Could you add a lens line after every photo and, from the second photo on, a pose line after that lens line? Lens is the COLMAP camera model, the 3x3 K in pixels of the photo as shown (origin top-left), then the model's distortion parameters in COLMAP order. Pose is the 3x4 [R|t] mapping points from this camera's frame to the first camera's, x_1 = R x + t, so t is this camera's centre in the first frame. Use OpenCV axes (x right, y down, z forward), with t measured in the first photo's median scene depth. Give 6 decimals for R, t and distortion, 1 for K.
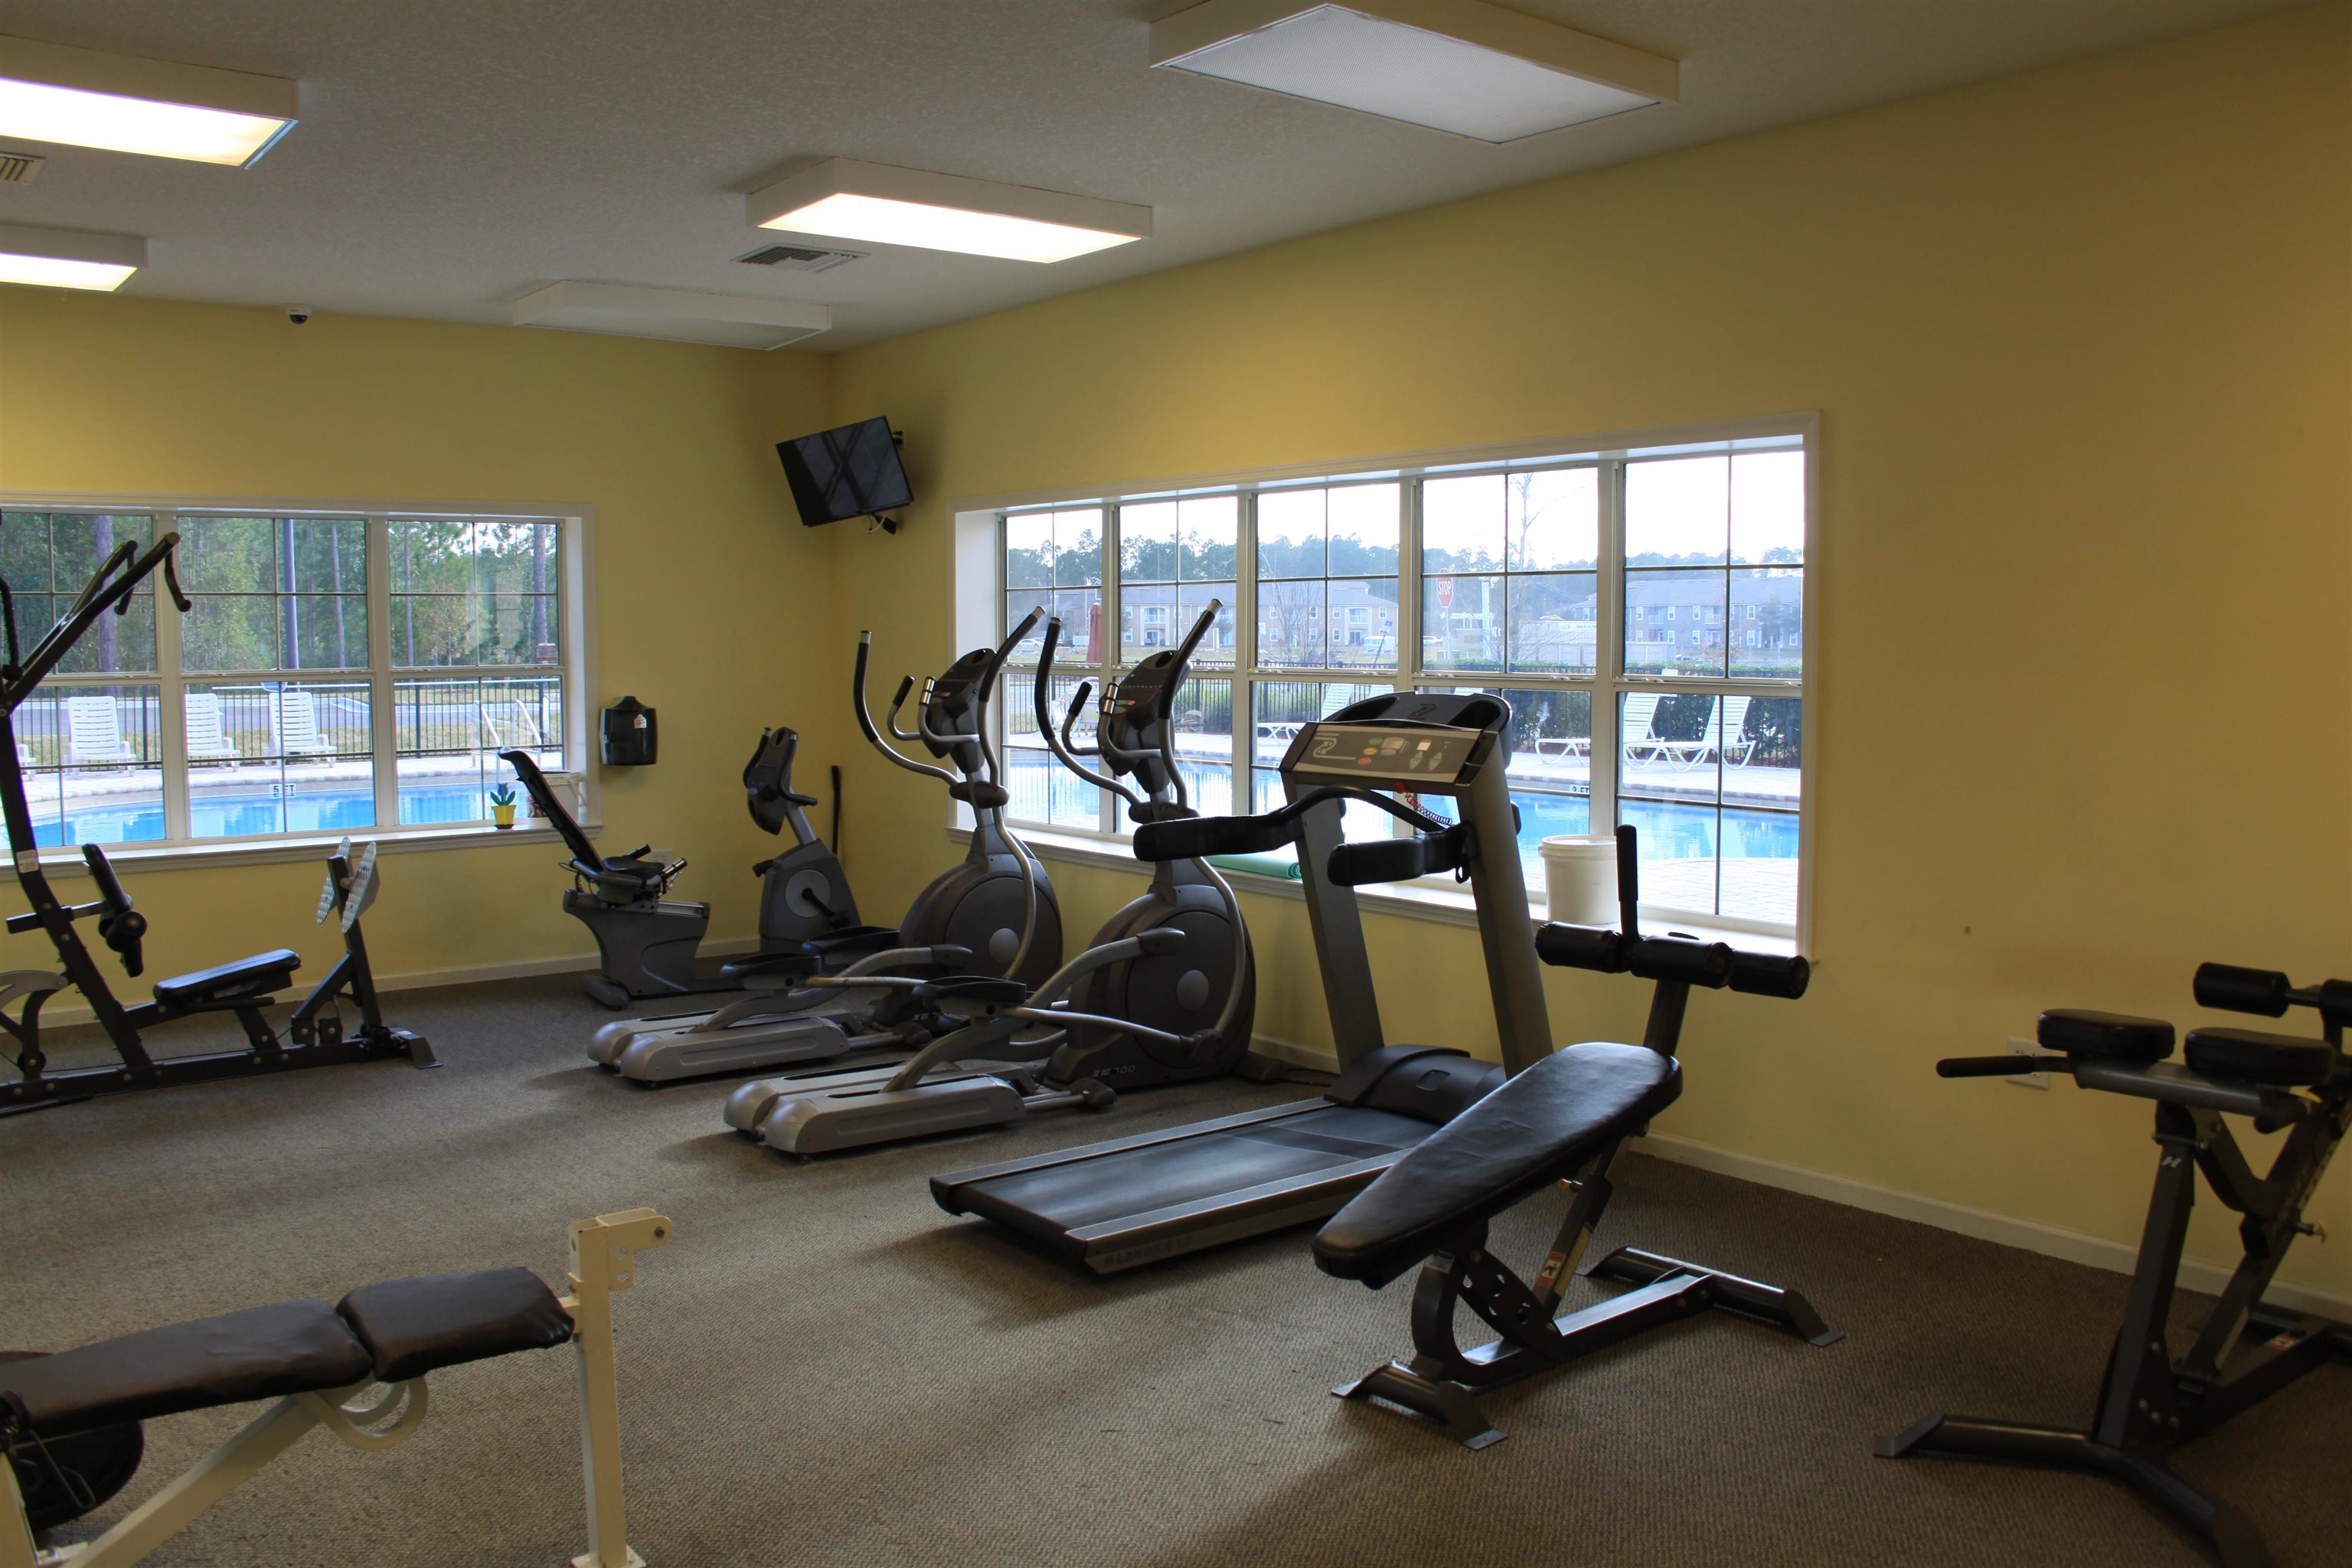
lens RADIAL K [[1930.2, 0, 1176.0], [0, 1930.2, 784.0], [0, 0, 1]] dist [-0.094913, 0.008086]
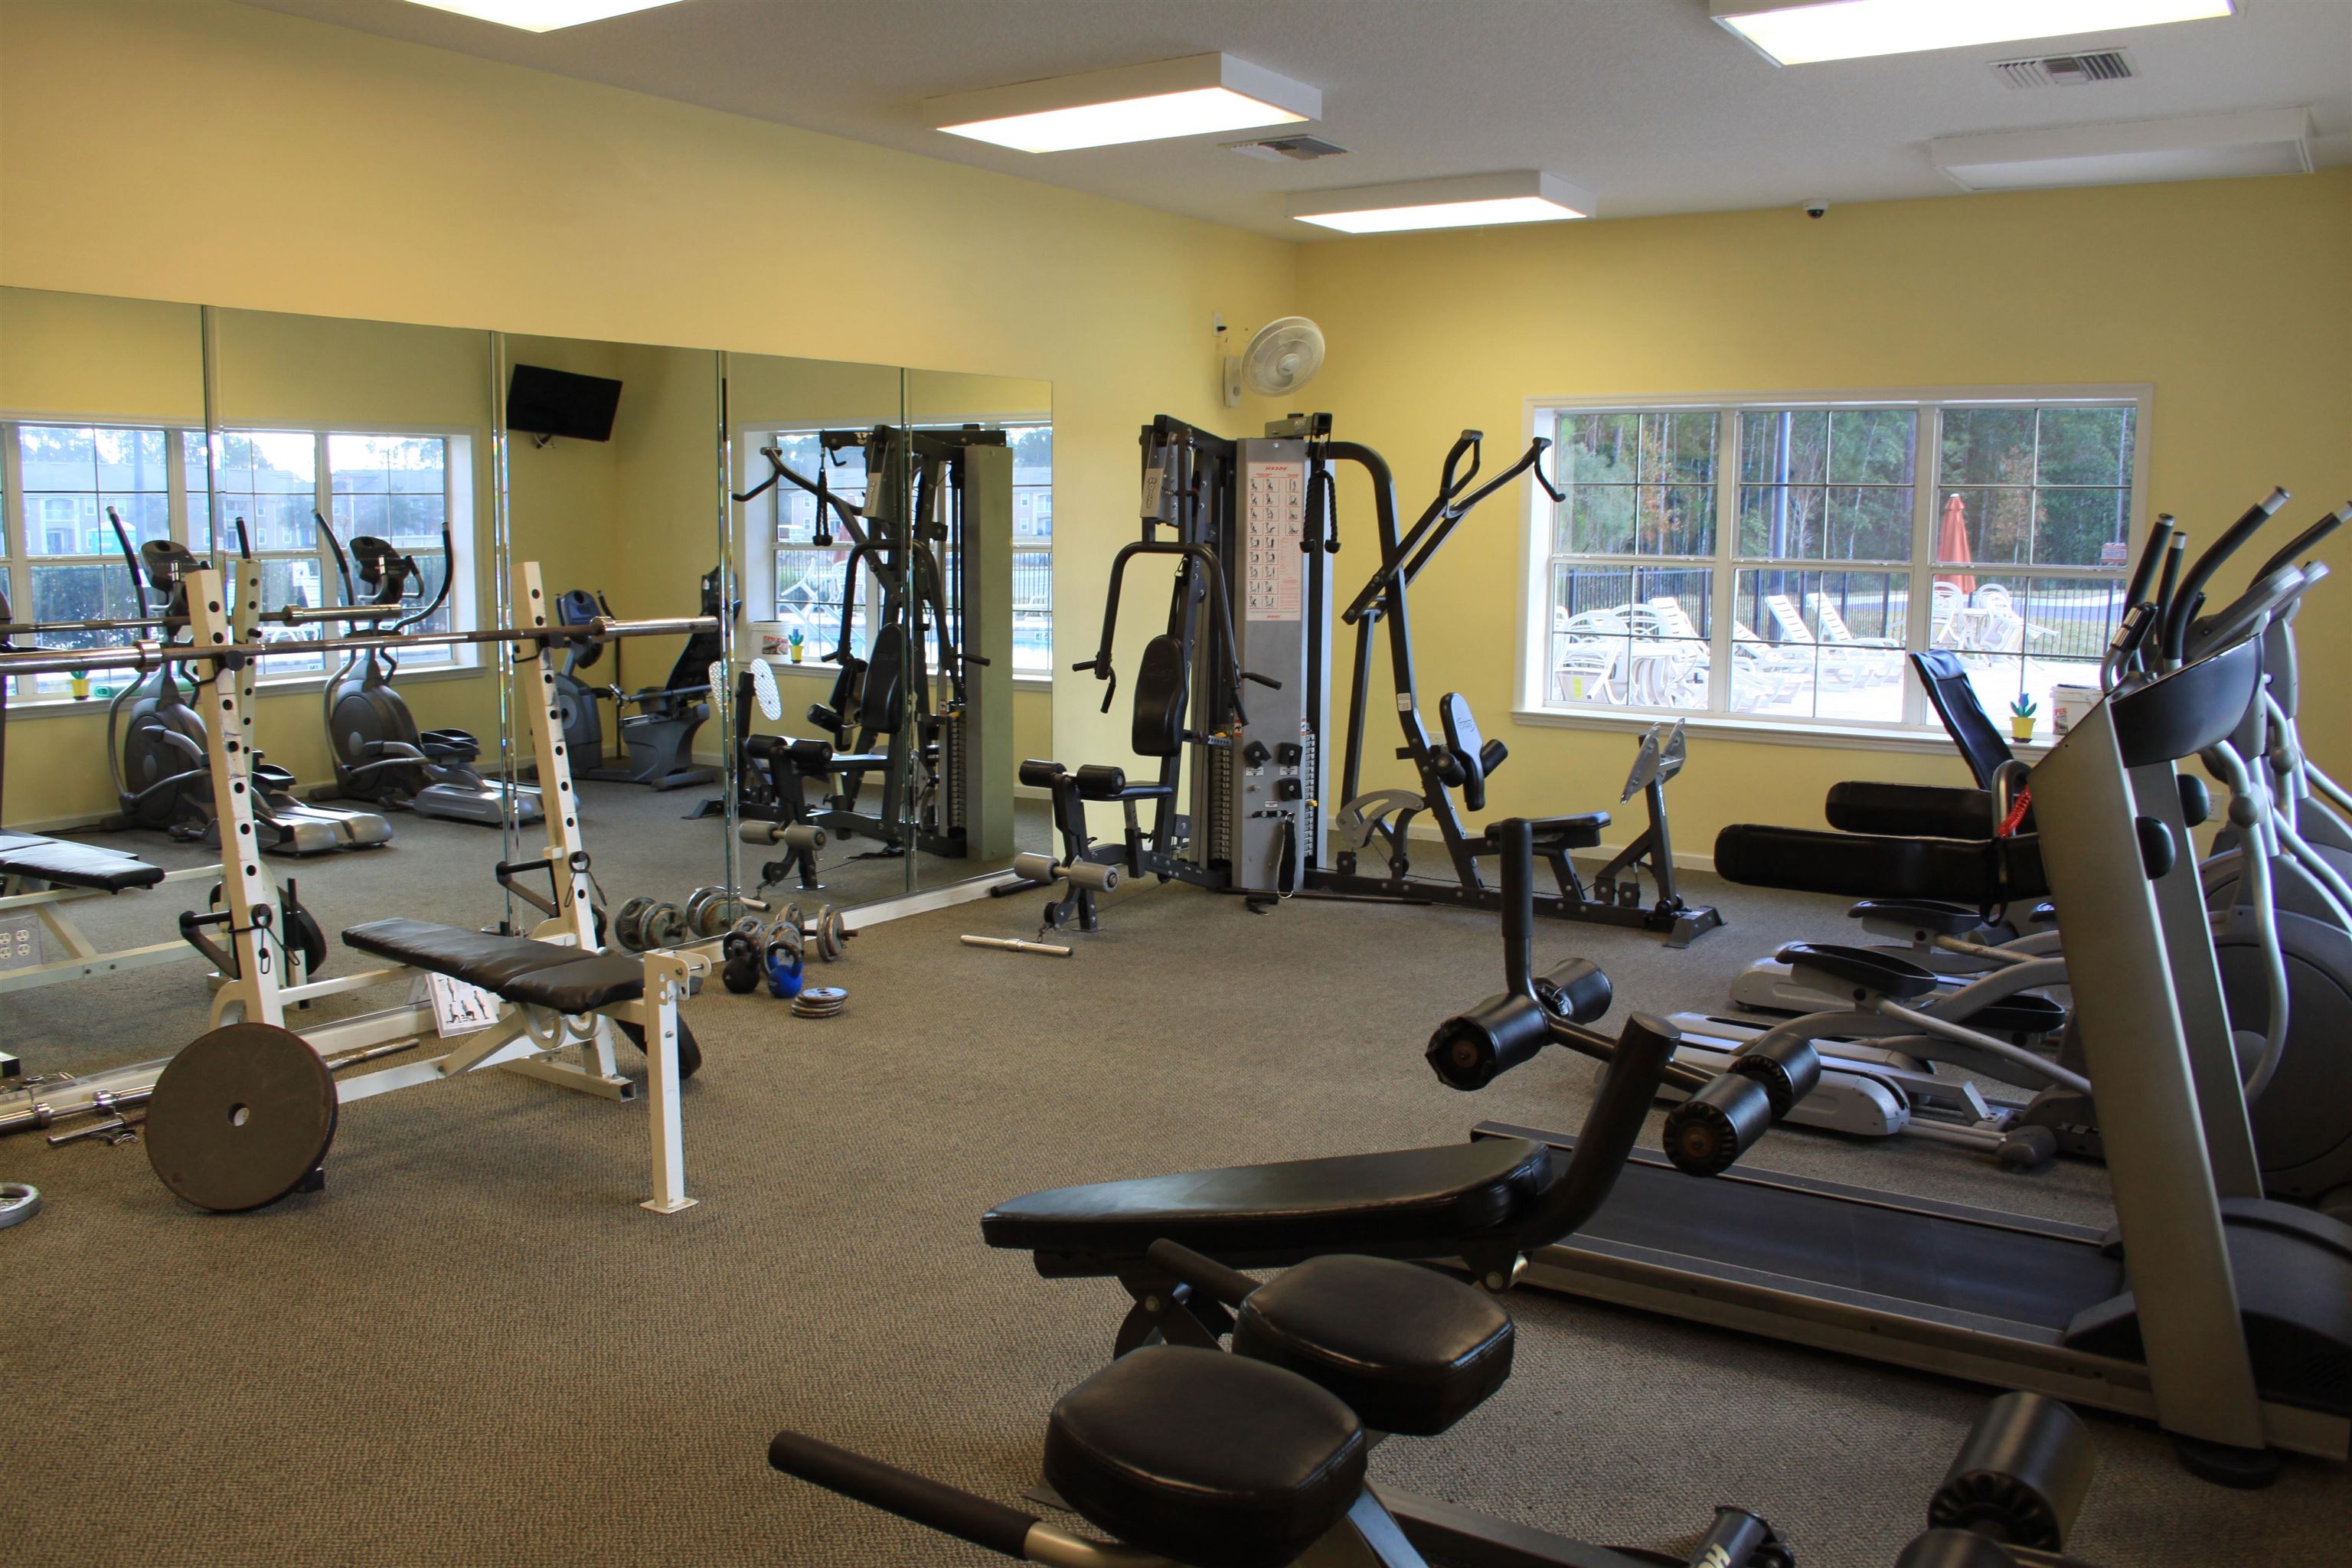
lens RADIAL K [[1930.2, 0, 1176.0], [0, 1930.2, 784.0], [0, 0, 1]] dist [-0.094913, 0.008086]
pose [[0.300432, 0.133873, -0.944361, 0.521580], [-0.079472, 0.990172, 0.115085, -0.038327], [0.950487, 0.040475, 0.308118, 0.437677]]
